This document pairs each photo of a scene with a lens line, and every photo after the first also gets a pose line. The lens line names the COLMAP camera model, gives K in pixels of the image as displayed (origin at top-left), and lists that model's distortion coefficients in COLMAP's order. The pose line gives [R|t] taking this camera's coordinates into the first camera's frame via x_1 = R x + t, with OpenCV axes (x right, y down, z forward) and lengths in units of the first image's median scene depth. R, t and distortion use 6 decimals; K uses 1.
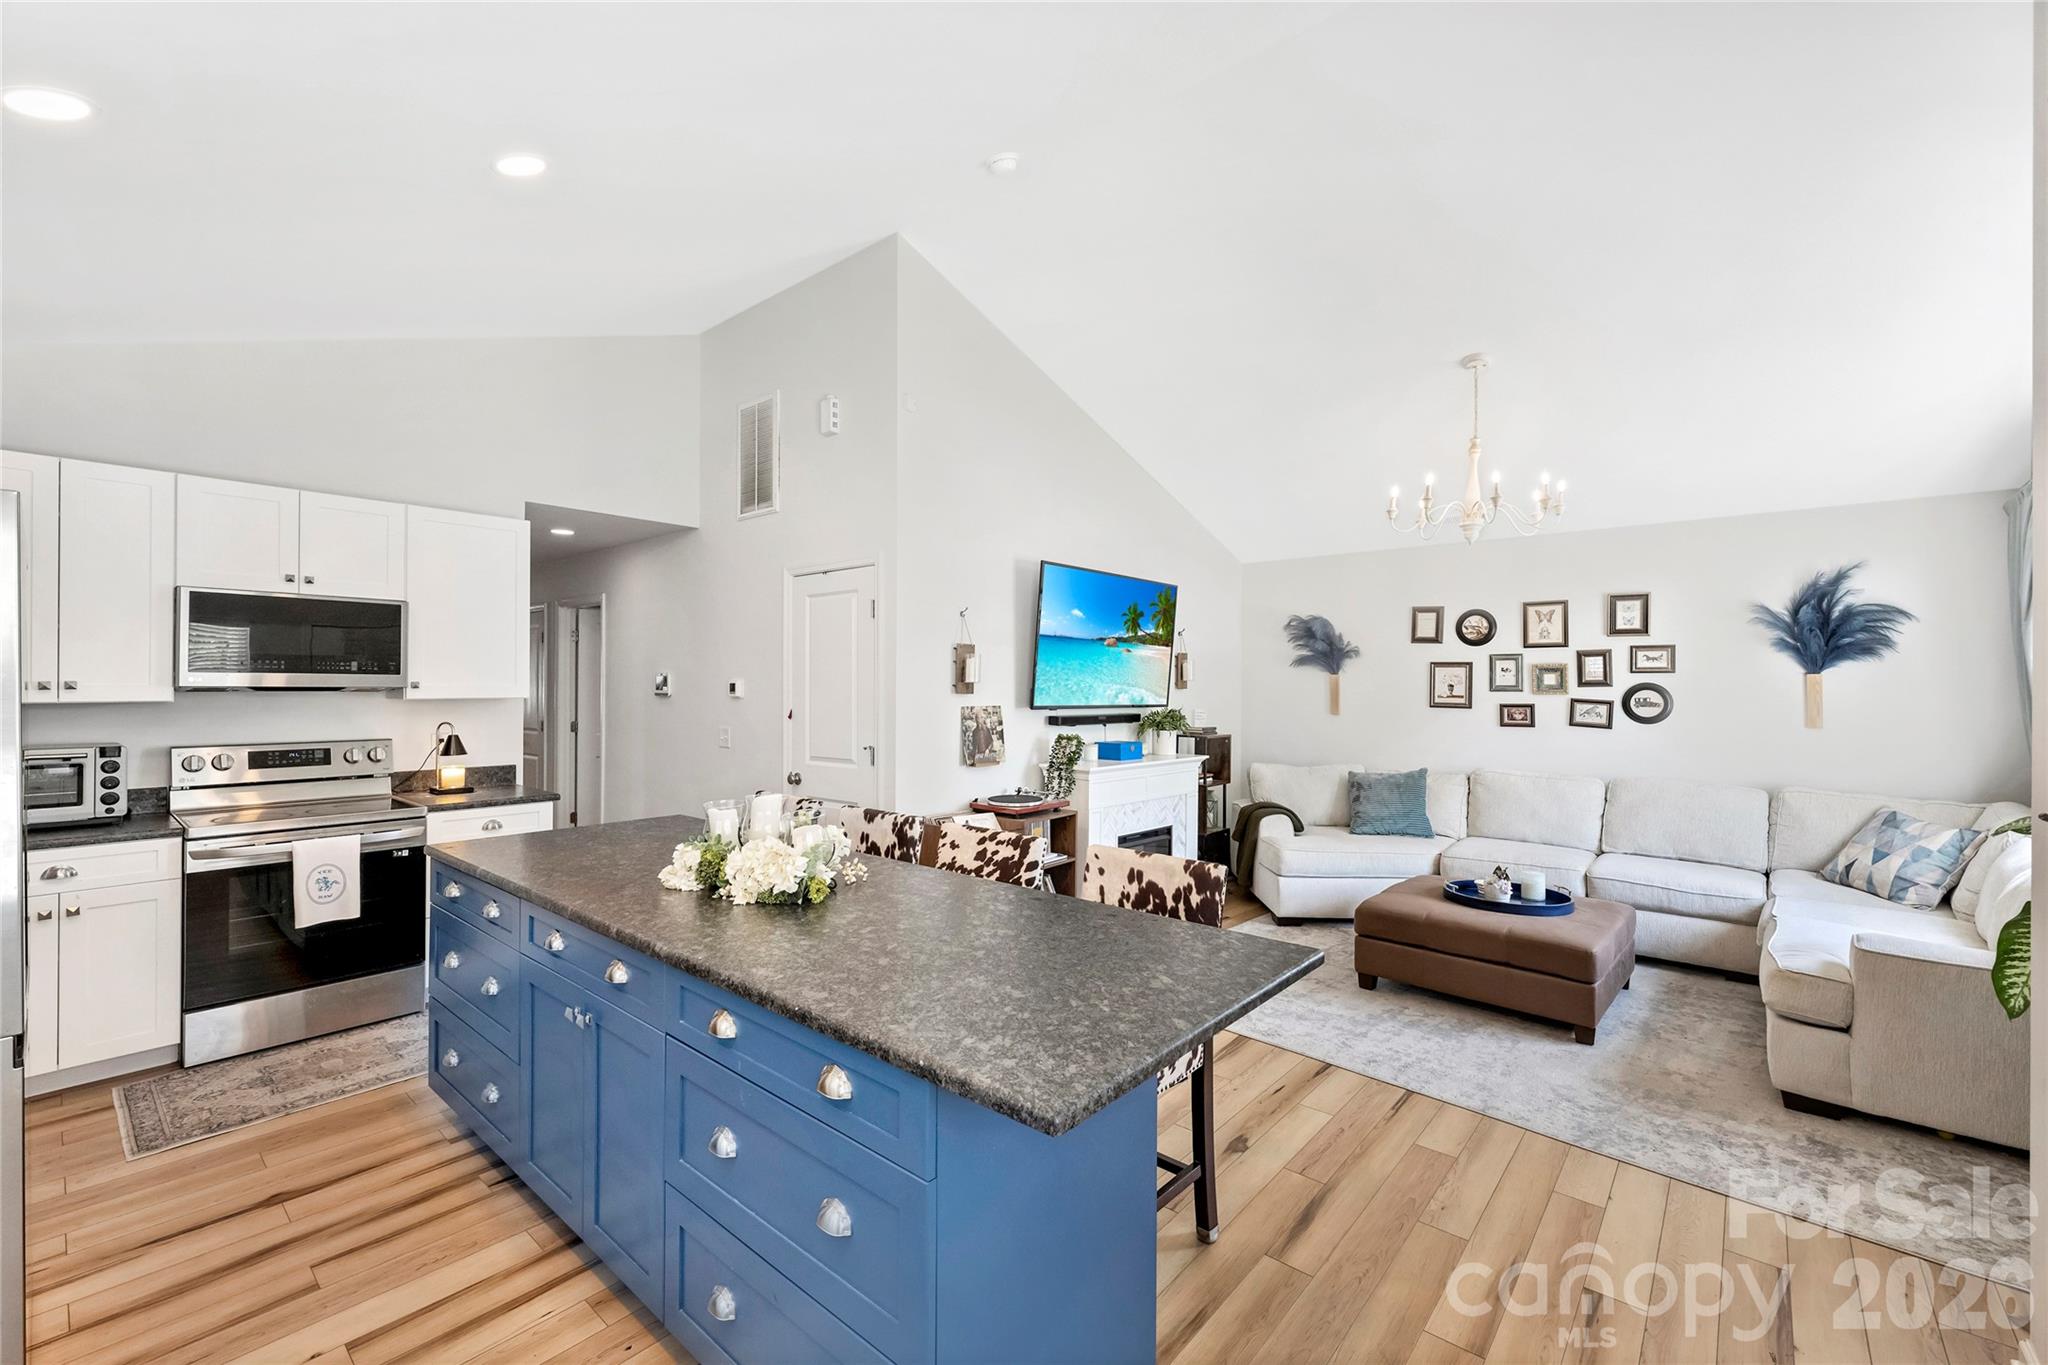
lens RADIAL K [[852.6, 0, 980.3], [0, 852.6, 681.5], [0, 0, 1]] dist [0.000029, 0.000076]
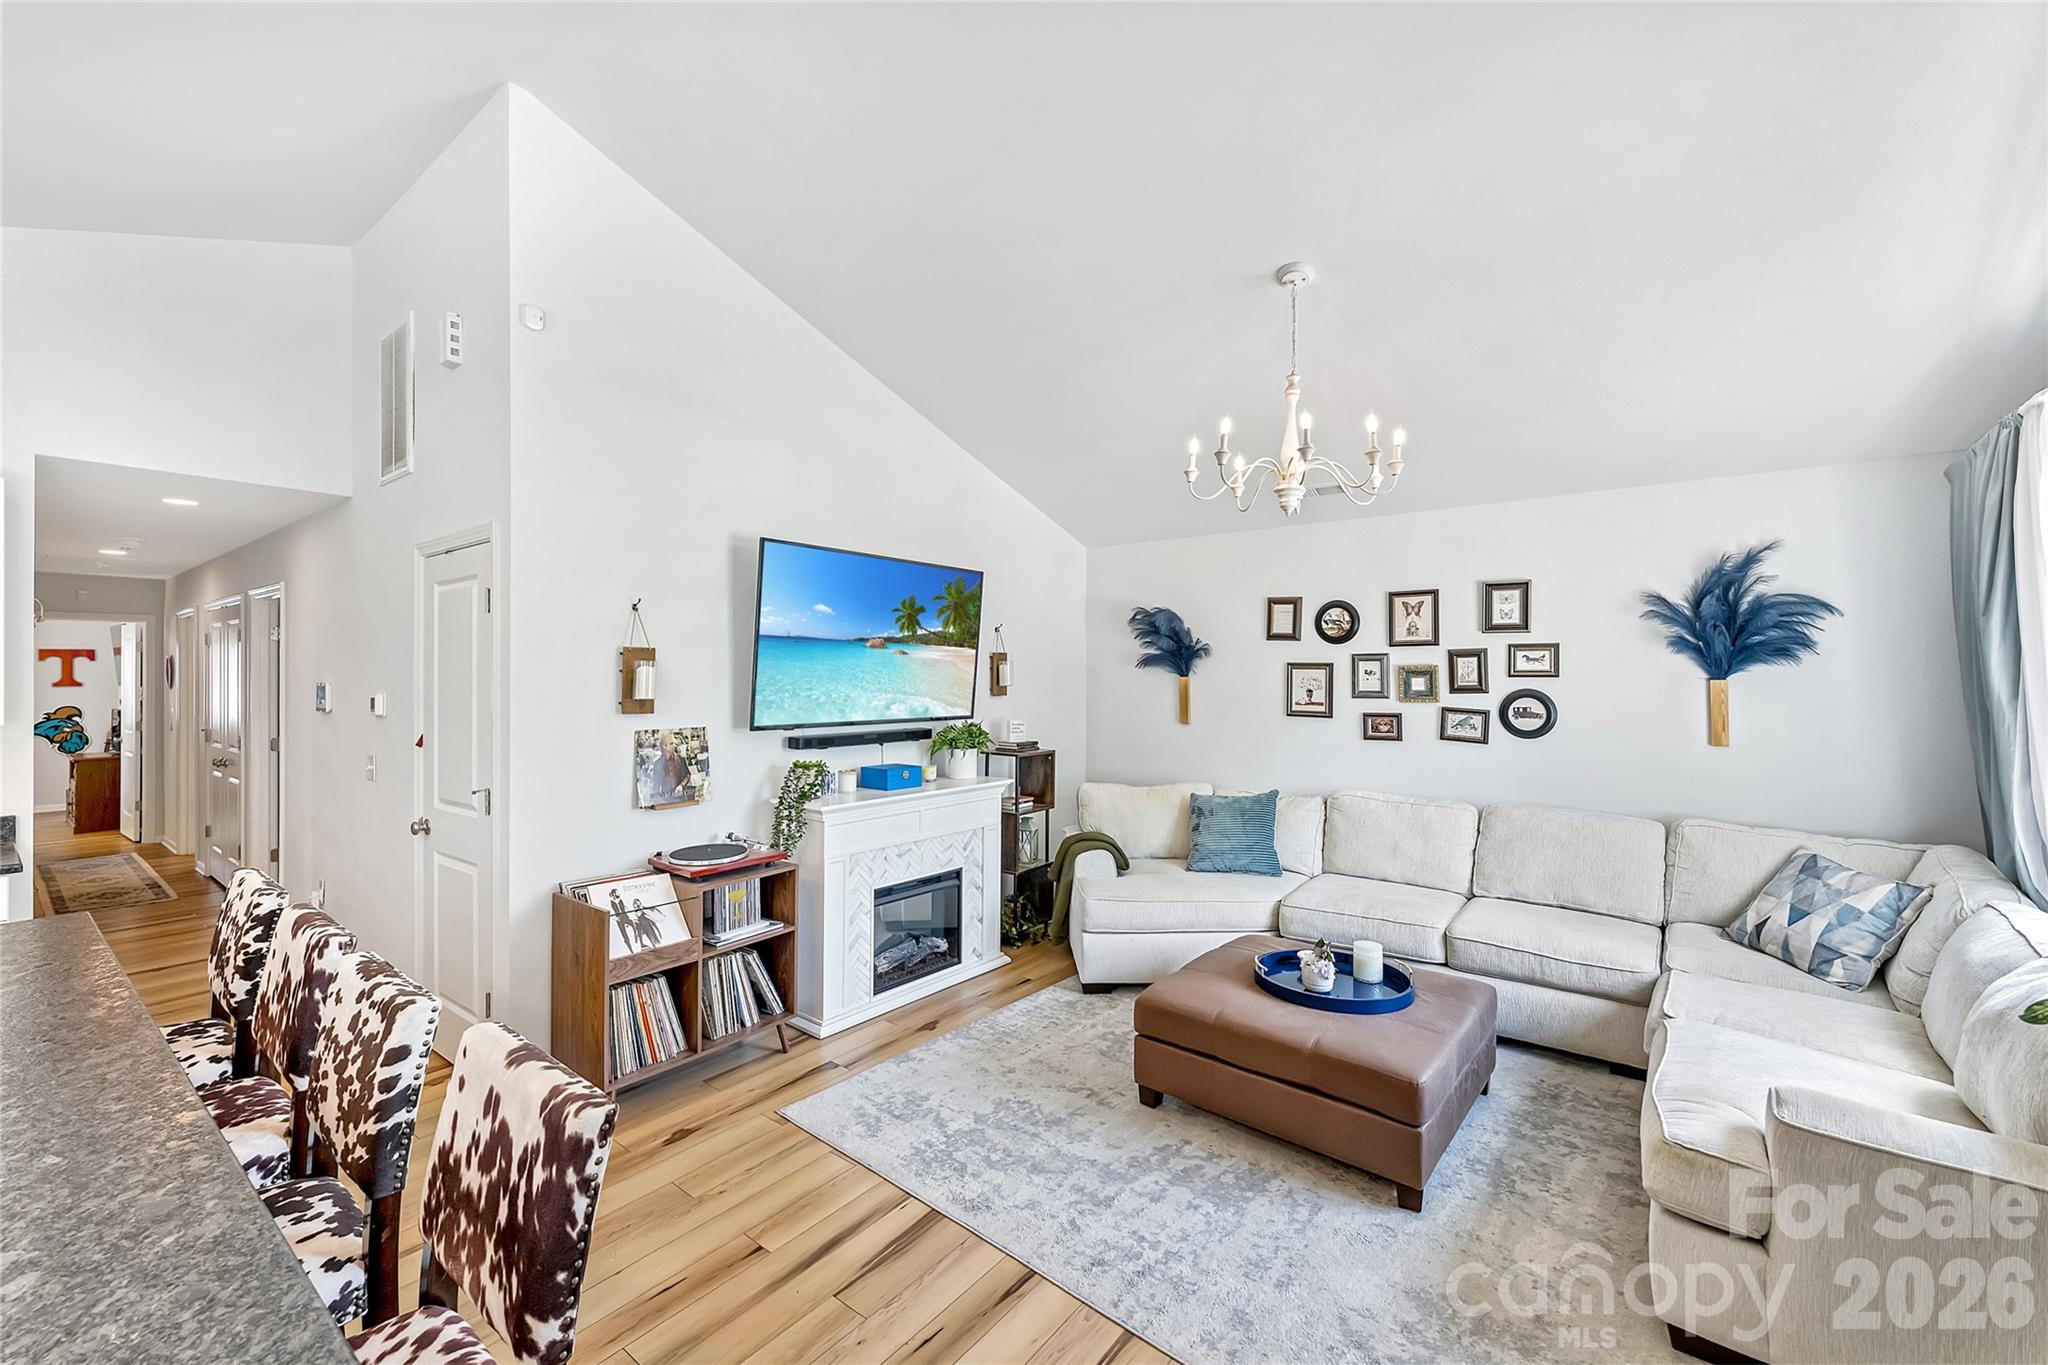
lens RADIAL K [[811.4, 0, 1003.1], [0, 811.4, 673.4], [0, 0, 1]] dist [0.000574, -0.000264]
pose [[0.998824, -0.005014, 0.048226, 0.264061], [0.004725, 0.999970, 0.006104, -0.023644], [-0.048255, -0.005869, 0.998818, 0.265003]]
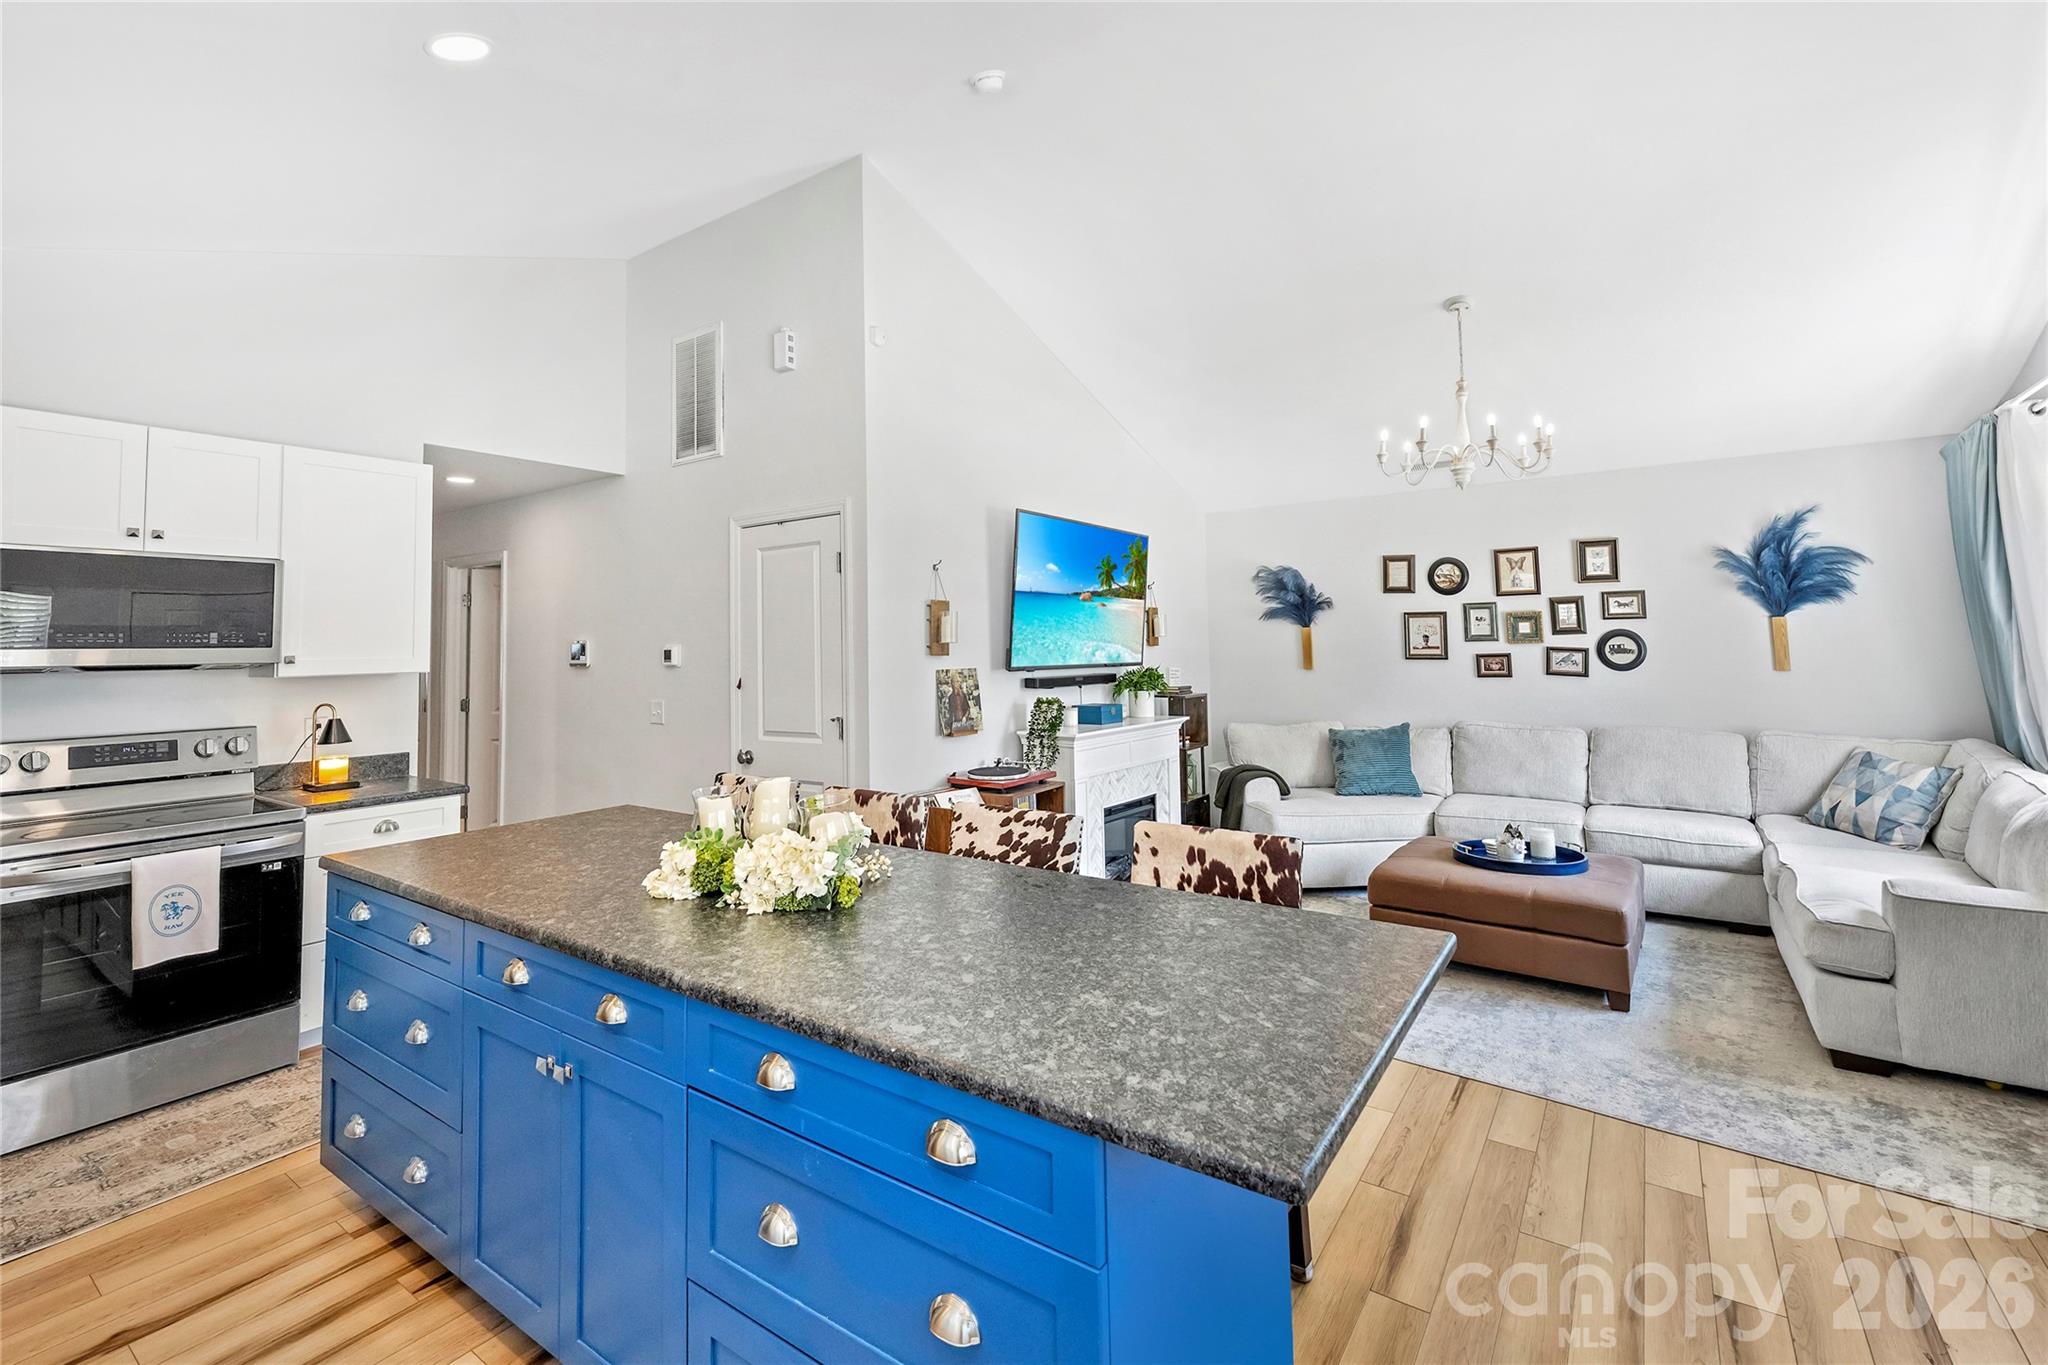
lens RADIAL K [[901.5, 0, 981.7], [0, 901.5, 593.1], [0, 0, 1]] dist [-0.000164, -0.000078]
pose [[0.993968, -0.015285, 0.108600, -0.075400], [0.021375, 0.998250, -0.055138, 0.001873], [-0.107567, 0.057127, 0.992555, 0.044780]]
